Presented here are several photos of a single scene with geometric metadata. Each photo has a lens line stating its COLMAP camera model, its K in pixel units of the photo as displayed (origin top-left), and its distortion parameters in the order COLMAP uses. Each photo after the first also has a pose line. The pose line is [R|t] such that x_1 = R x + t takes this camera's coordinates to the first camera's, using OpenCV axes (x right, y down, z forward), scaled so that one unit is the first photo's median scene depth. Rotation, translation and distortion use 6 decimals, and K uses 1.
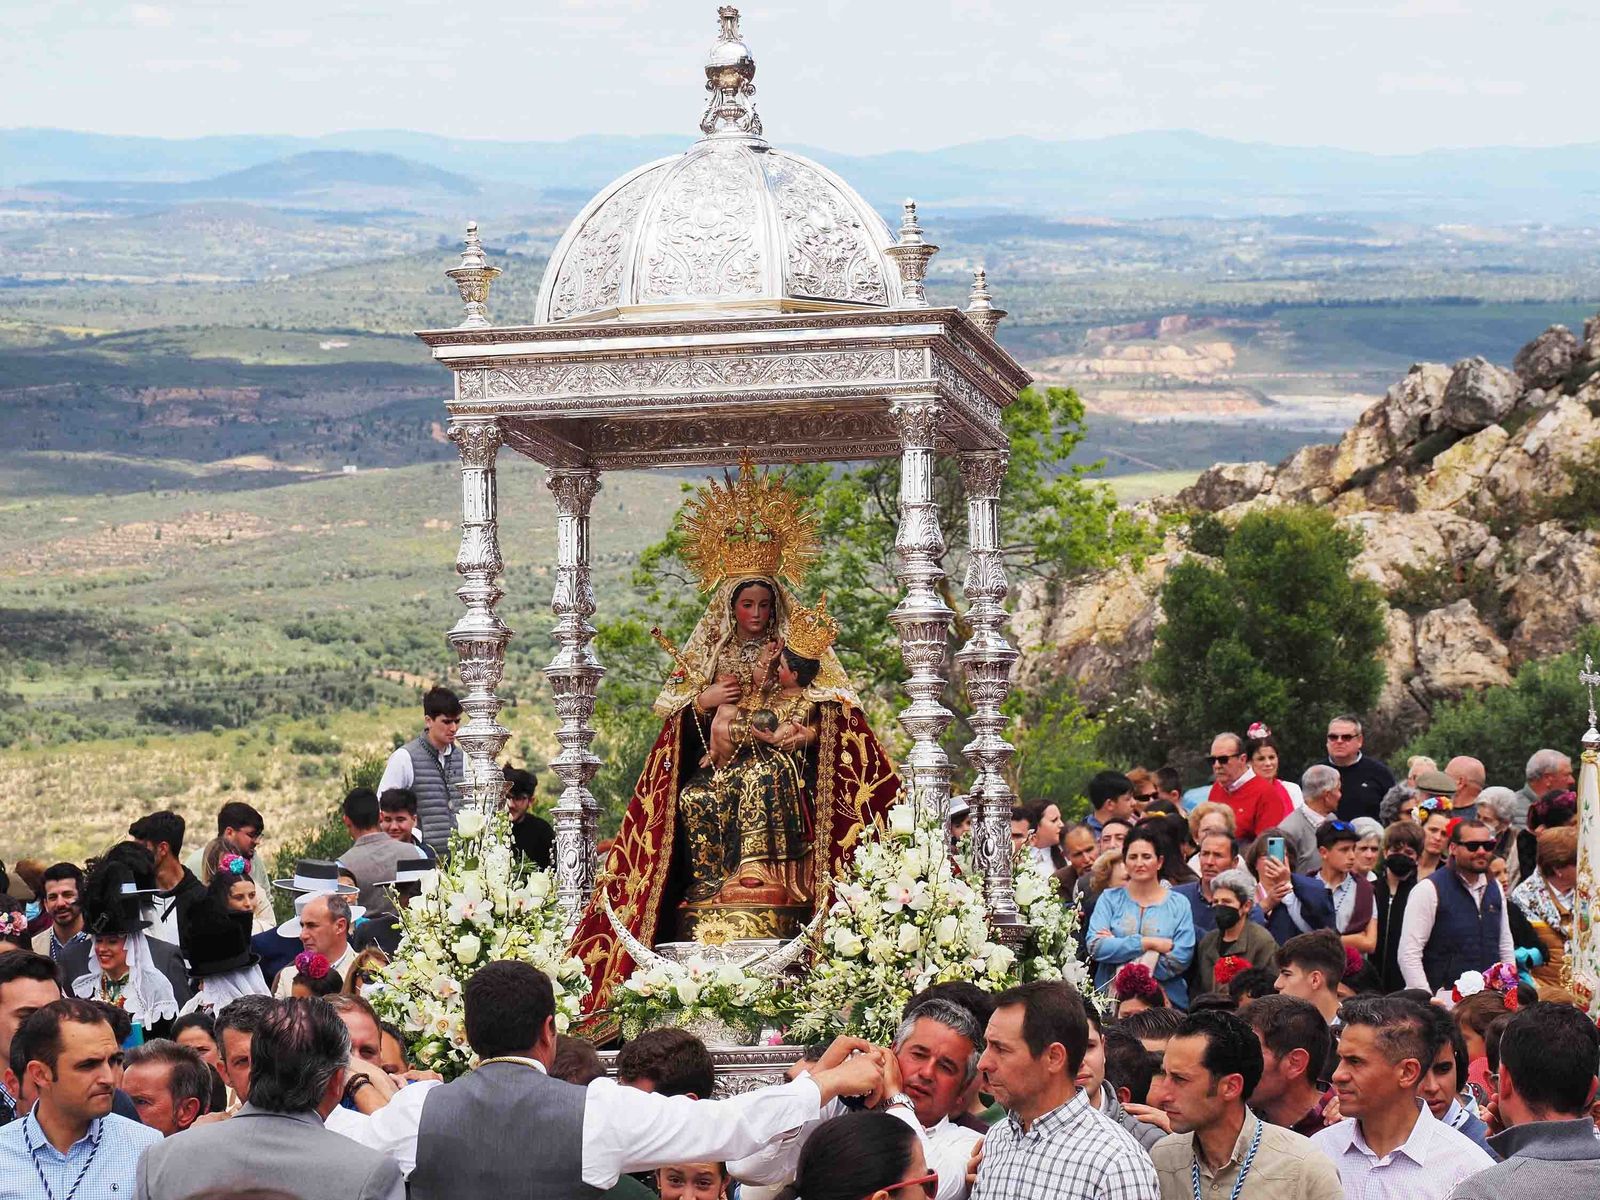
lens RADIAL K [[5843.9, 0, 800.0], [0, 5843.9, 600.0], [0, 0, 1]] dist [0.235459, 2.993917]
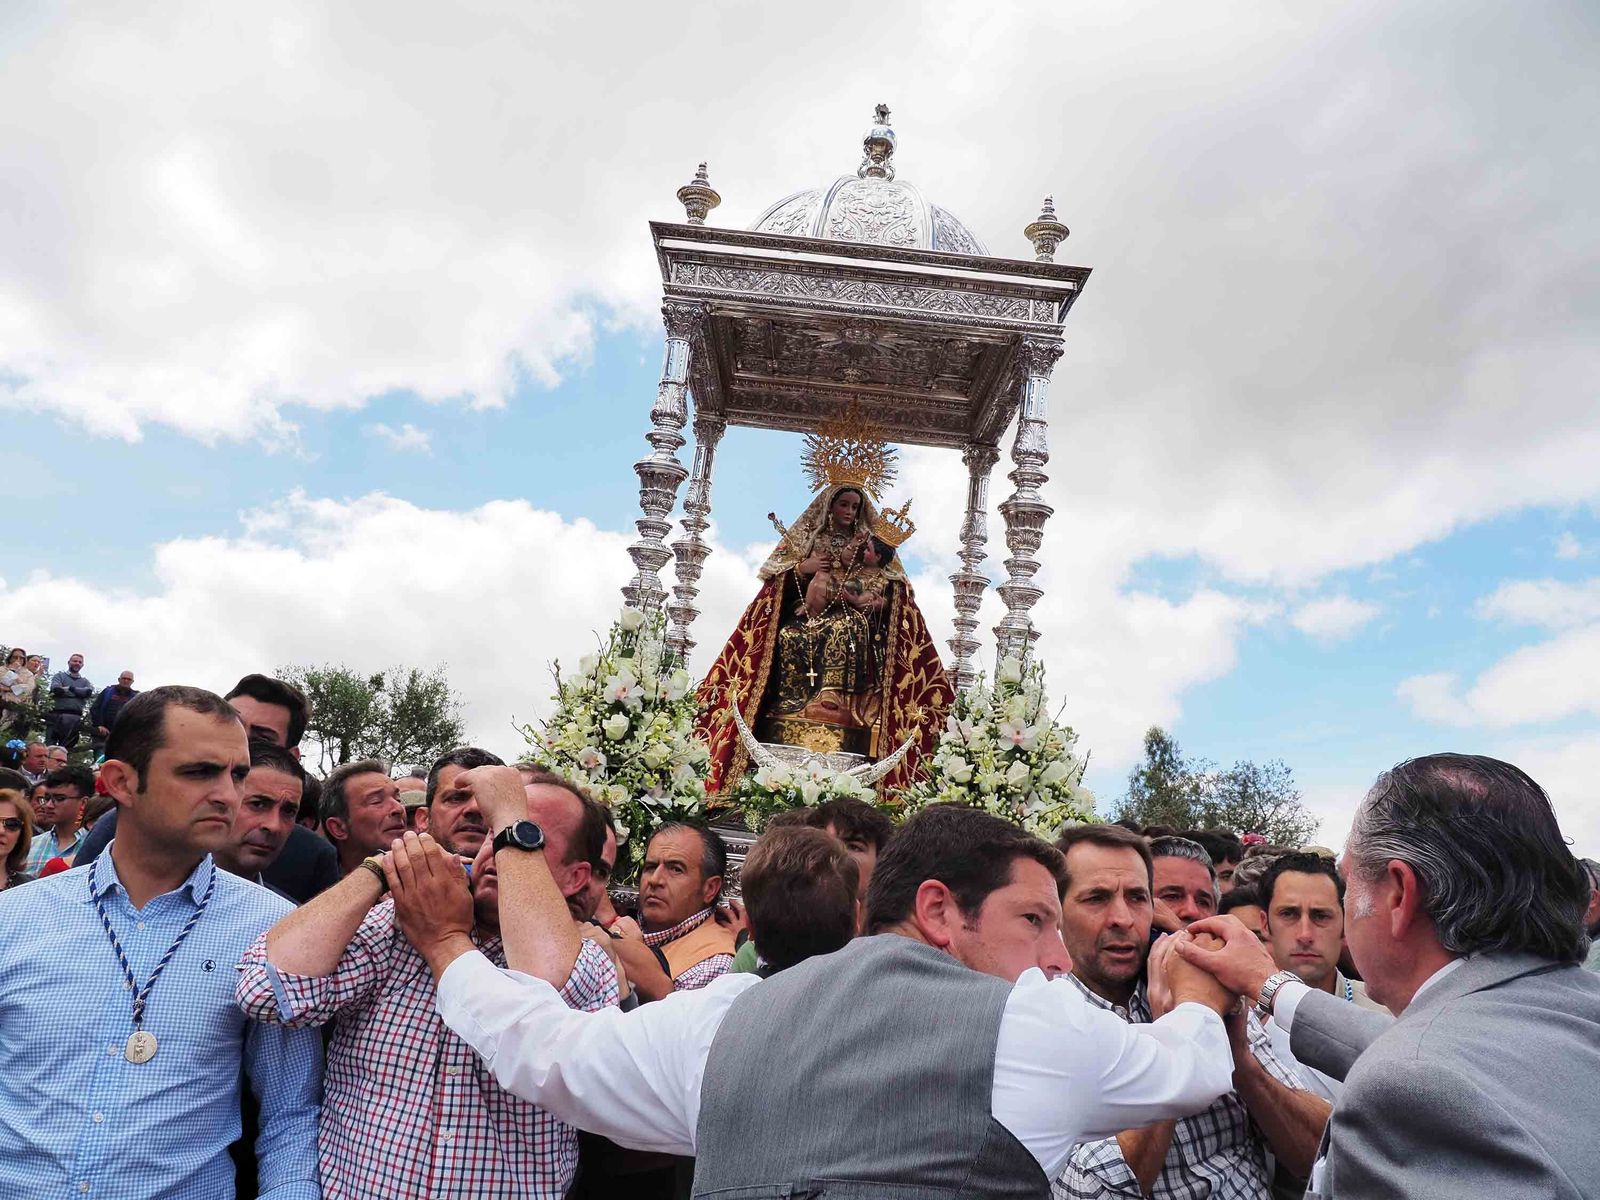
lens RADIAL K [[1121.8, 0, 800.0], [0, 1121.8, 600.0], [0, 0, 1]] dist [-0.004999, 0.000452]
pose [[0.973839, 0.161526, 0.159833, -0.058069], [-0.151079, 0.985629, -0.075564, 0.044798], [-0.169742, 0.049440, 0.984248, 0.750194]]
